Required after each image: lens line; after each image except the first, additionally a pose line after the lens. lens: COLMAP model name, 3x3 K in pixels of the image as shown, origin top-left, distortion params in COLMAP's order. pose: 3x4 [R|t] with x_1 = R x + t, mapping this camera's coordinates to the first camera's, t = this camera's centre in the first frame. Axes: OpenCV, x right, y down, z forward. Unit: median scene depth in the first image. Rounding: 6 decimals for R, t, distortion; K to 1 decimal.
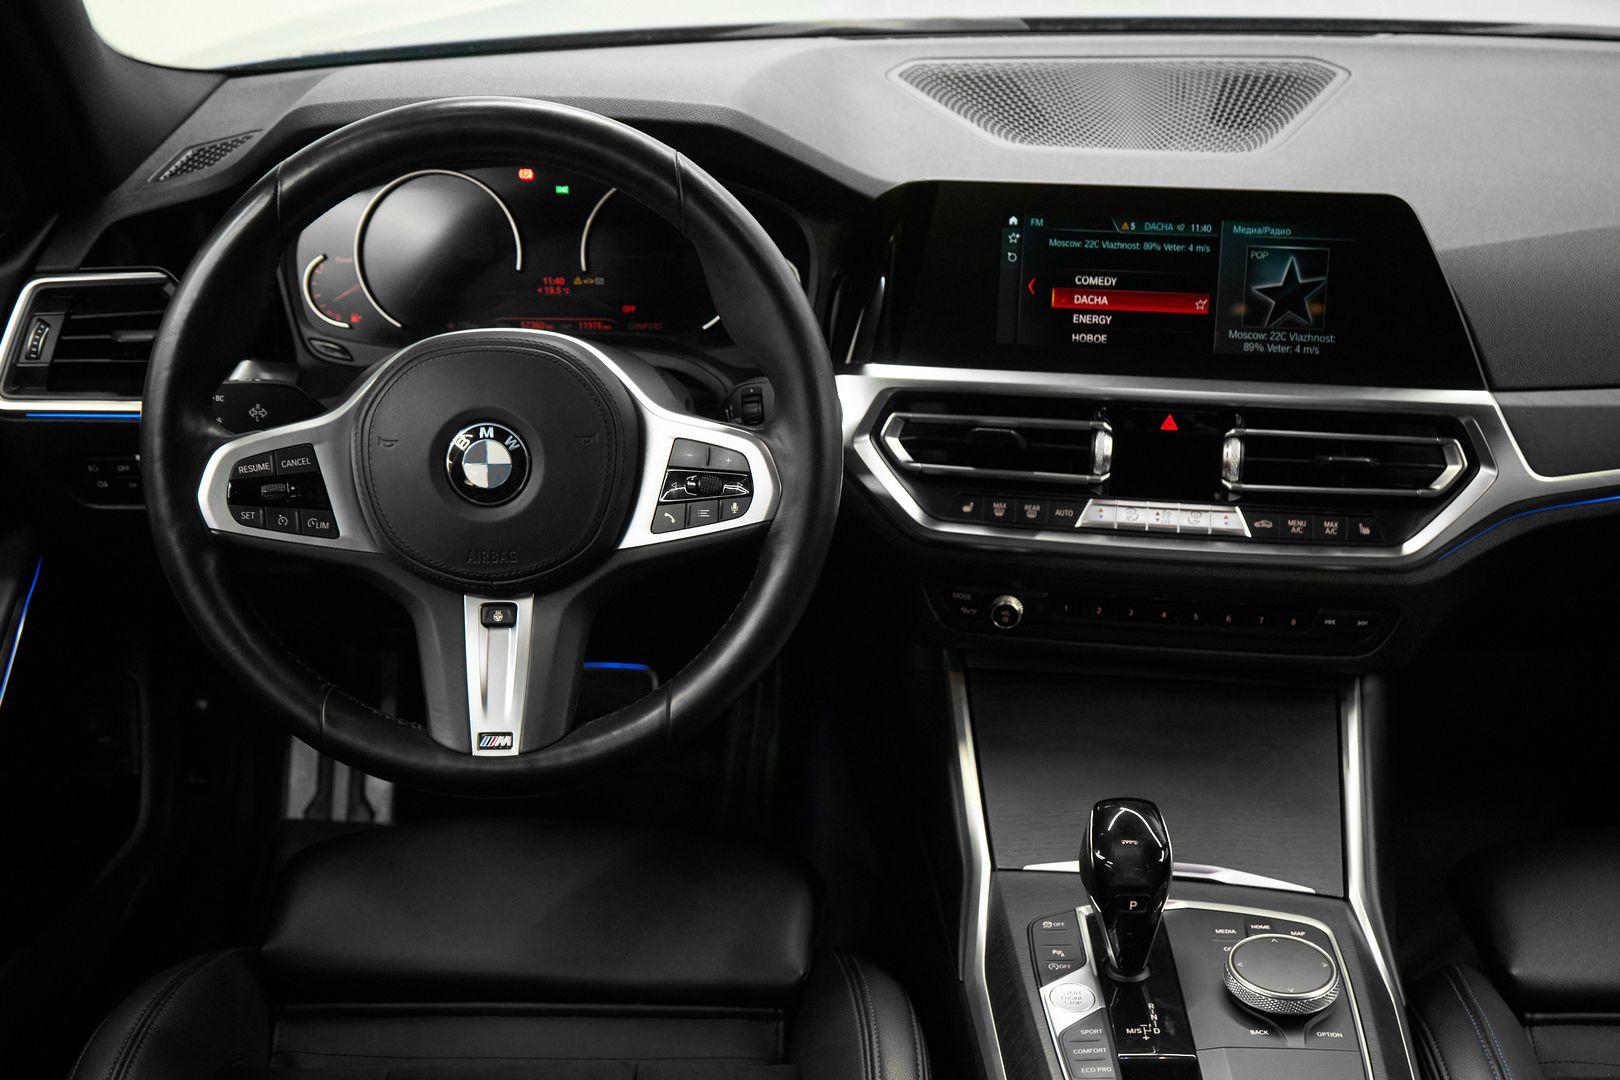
lens RADIAL K [[2013.1, 0, 801.0], [0, 2013.1, 542.2], [0, 0, 1]] dist [0.037876, 0.000000]
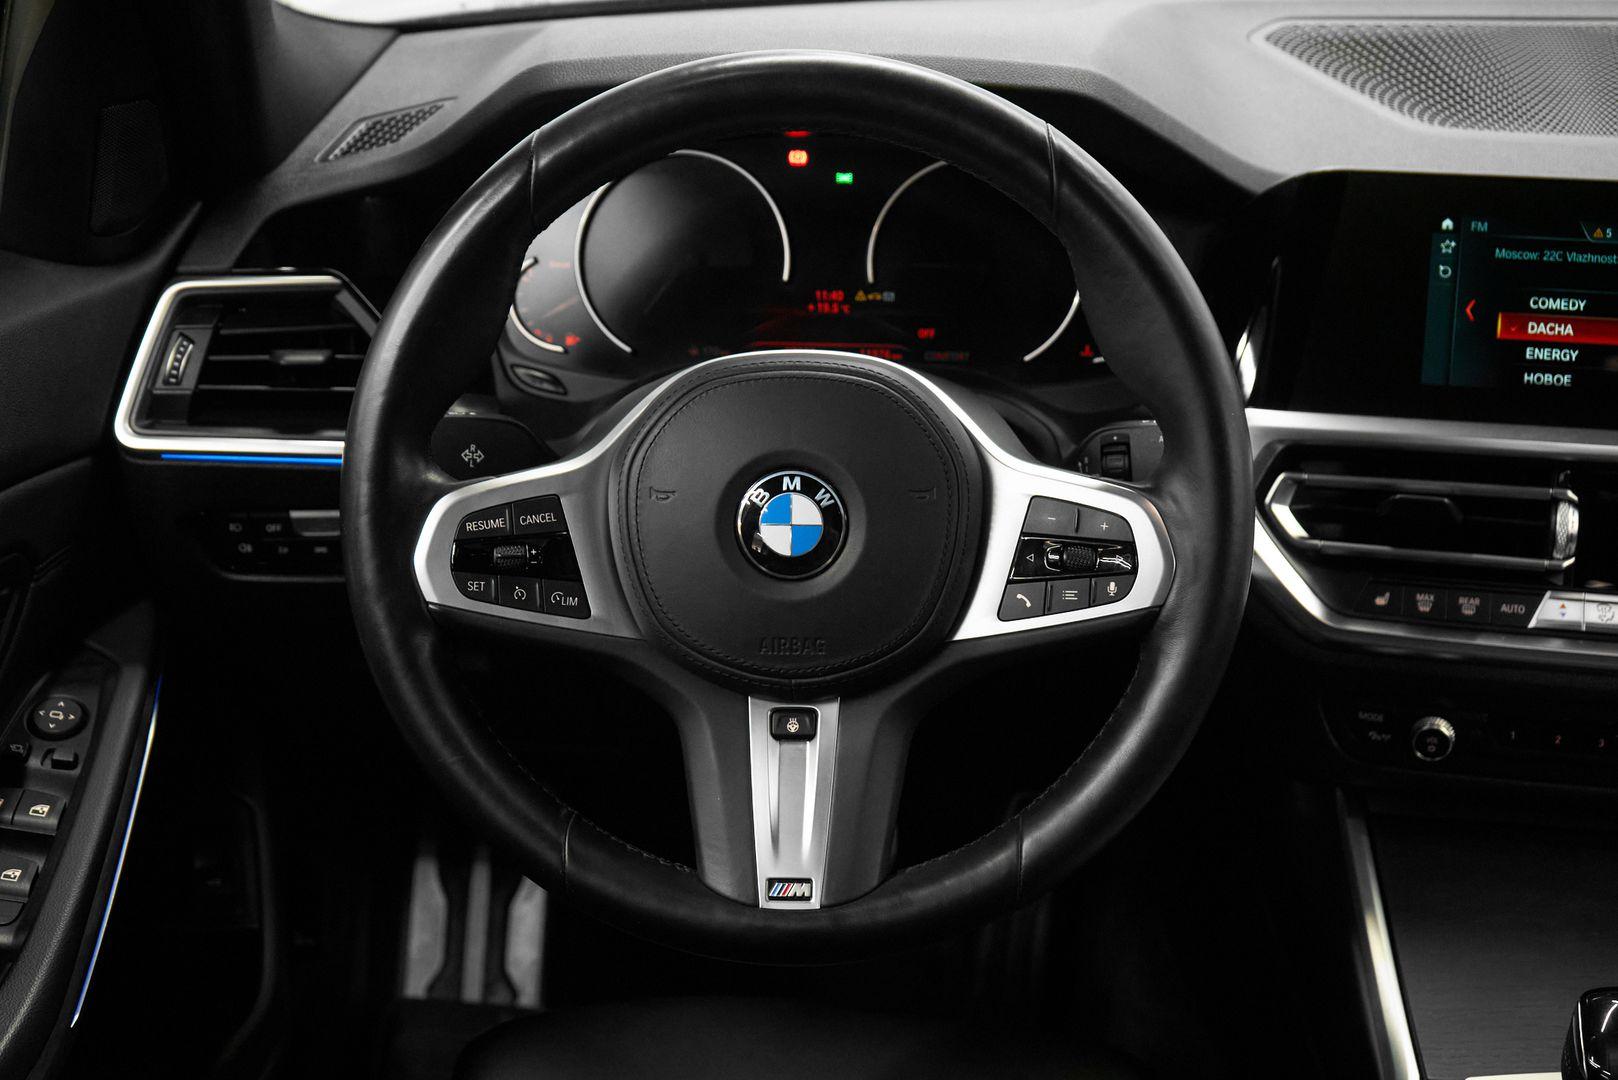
lens RADIAL K [[2626.2, 0, 805.5], [0, 2626.2, 549.9], [0, 0, 1]] dist [0.007510, 0.000000]
pose [[0.998963, 0.019406, -0.041196, -0.094587], [-0.021267, 0.998751, -0.045210, 0.013620], [0.040267, 0.046040, 0.998128, 0.004956]]
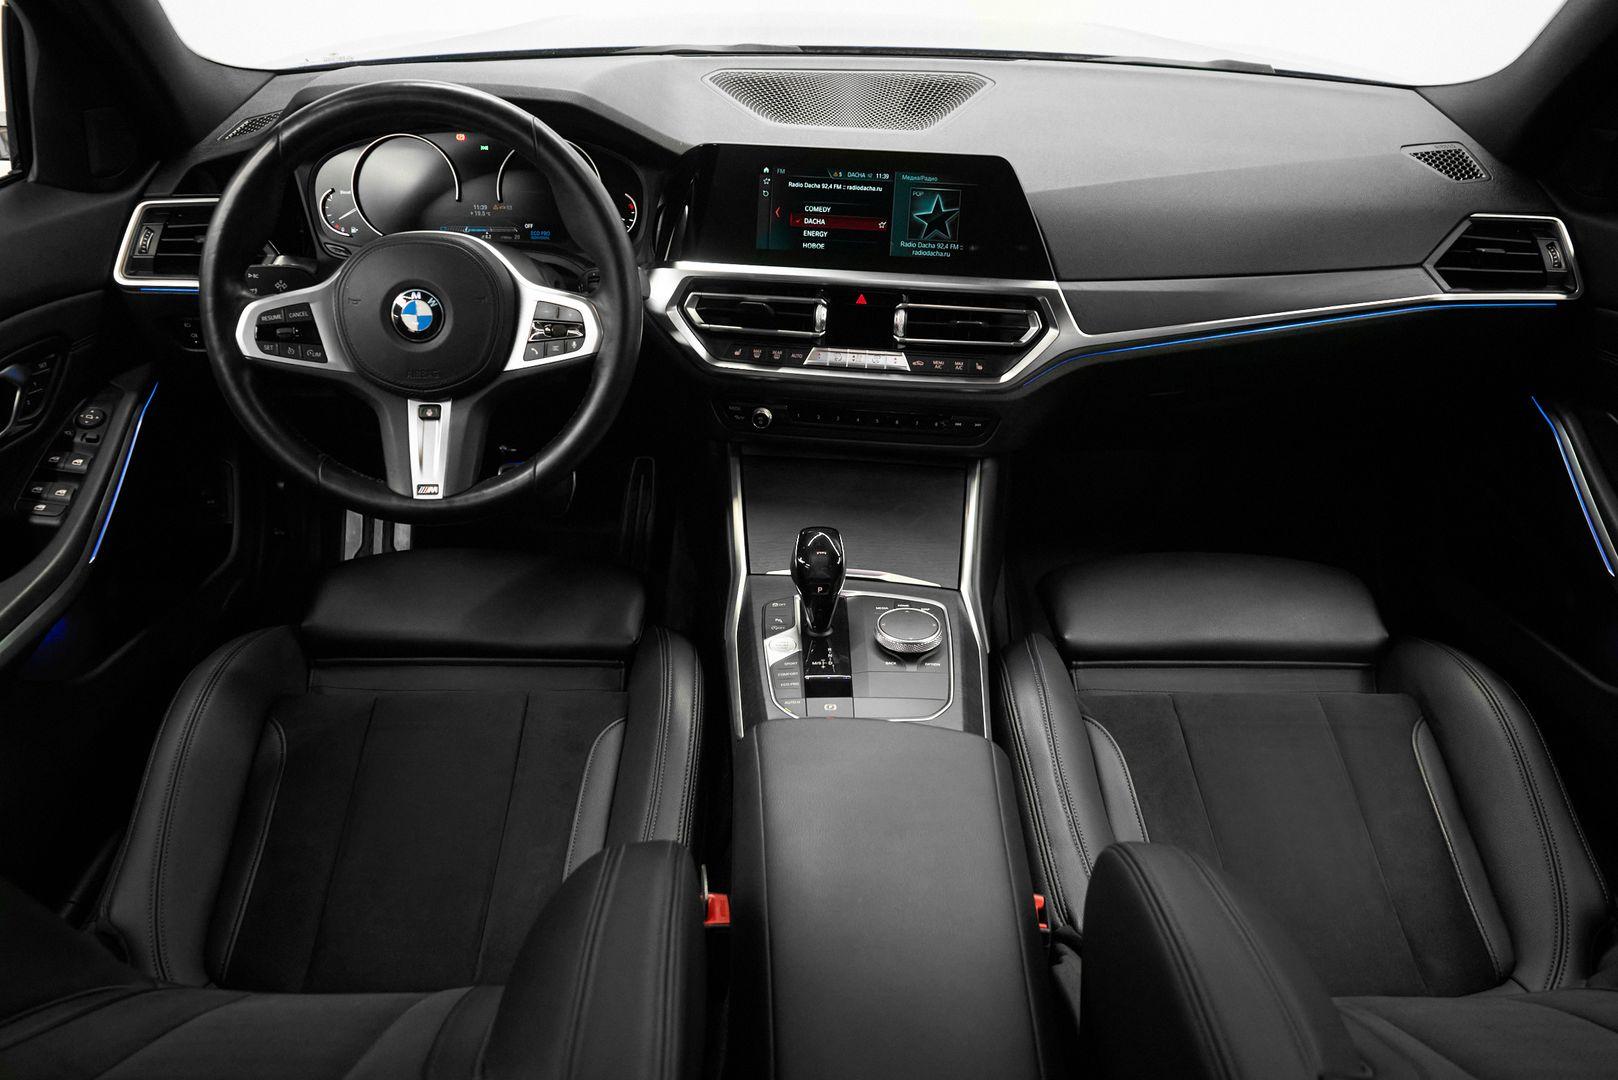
lens RADIAL K [[1313.0, 0, 806.2], [0, 1313.0, 543.0], [0, 0, 1]] dist [-0.001943, -0.021582]
pose [[0.999131, 0.001665, 0.041649, 0.095031], [-0.005556, 0.995606, 0.093477, 0.036346], [-0.041310, -0.093627, 0.994750, -0.056479]]
